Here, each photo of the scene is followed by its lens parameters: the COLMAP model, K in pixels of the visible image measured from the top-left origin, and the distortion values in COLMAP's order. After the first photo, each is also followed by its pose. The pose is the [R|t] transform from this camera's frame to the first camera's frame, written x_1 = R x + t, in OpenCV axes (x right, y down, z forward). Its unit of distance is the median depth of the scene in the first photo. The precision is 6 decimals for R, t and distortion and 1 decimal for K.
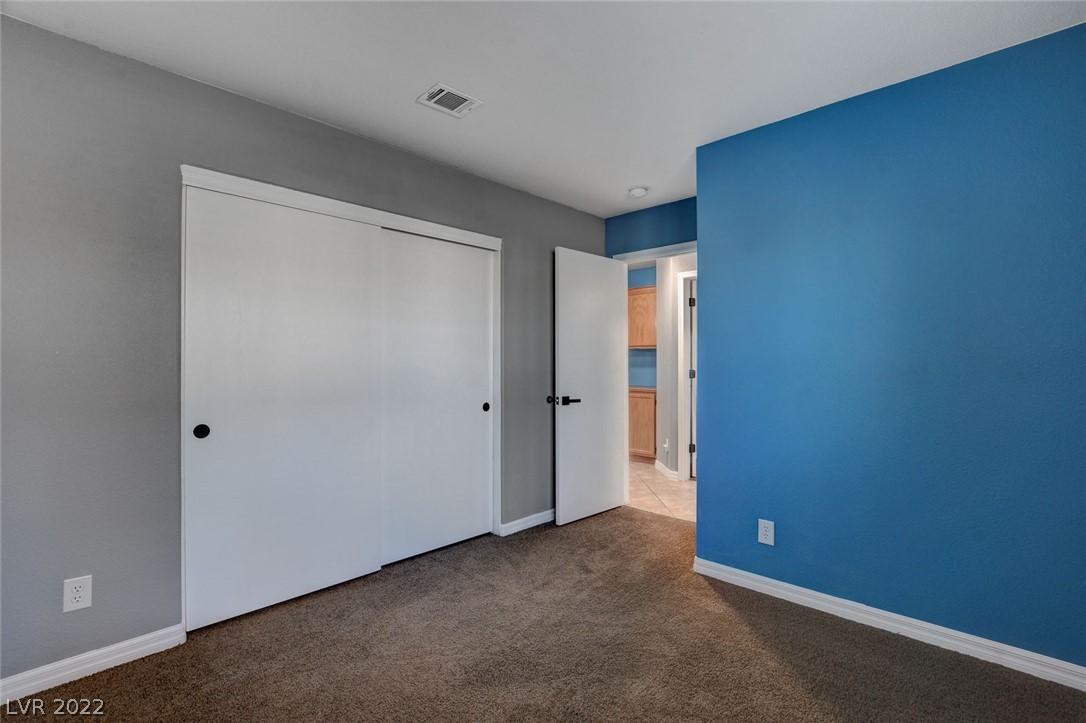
lens RADIAL K [[489.2, 0, 541.9], [0, 489.2, 362.9], [0, 0, 1]] dist [-0.016993, -0.000606]
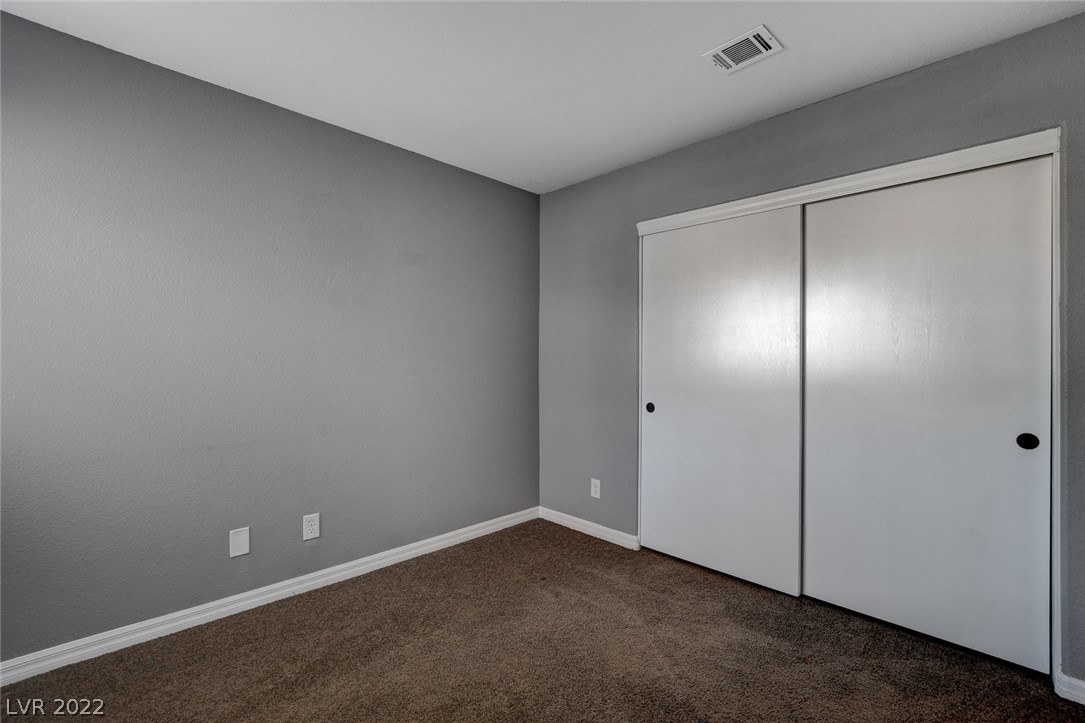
lens RADIAL K [[488.7, 0, 540.6], [0, 488.7, 355.6], [0, 0, 1]] dist [-0.016993, -0.000606]
pose [[-0.037280, -0.003725, -0.999298, 0.572565], [-0.010520, 0.999939, -0.003334, 0.000028], [0.999249, 0.010388, -0.037317, 0.585830]]
